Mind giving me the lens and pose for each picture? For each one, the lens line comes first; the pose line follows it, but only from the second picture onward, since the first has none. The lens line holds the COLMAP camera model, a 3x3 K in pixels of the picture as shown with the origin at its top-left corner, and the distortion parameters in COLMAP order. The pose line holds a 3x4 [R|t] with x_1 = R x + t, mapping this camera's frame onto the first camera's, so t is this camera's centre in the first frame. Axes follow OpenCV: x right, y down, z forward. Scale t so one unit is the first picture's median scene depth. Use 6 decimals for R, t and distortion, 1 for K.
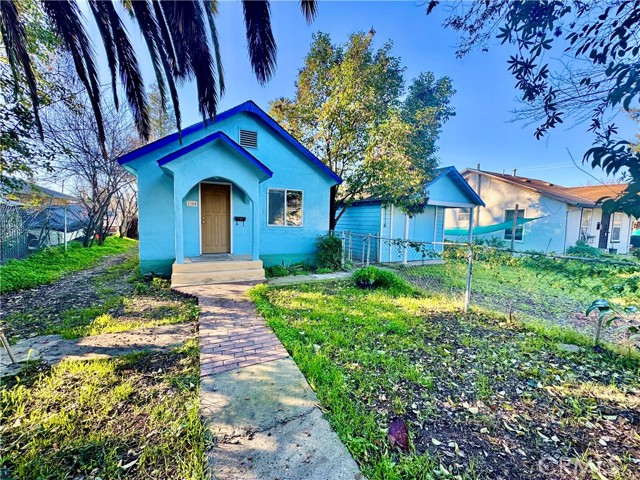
lens RADIAL K [[255.2, 0, 320.7], [0, 255.2, 240.1], [0, 0, 1]] dist [-0.001062, 0.000005]
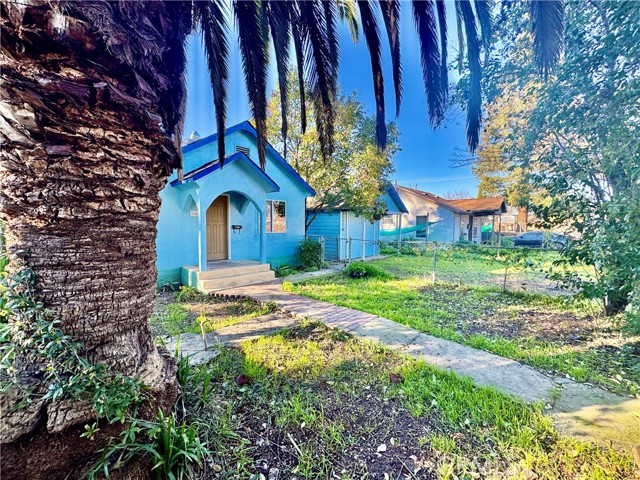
lens RADIAL K [[255.2, 0, 320.7], [0, 255.2, 240.1], [0, 0, 1]] dist [-0.001062, 0.000005]
pose [[0.934205, -0.037908, 0.354717, -0.357217], [0.040930, 0.999162, -0.001016, -0.012414], [-0.354381, 0.015468, 0.934973, -0.130645]]
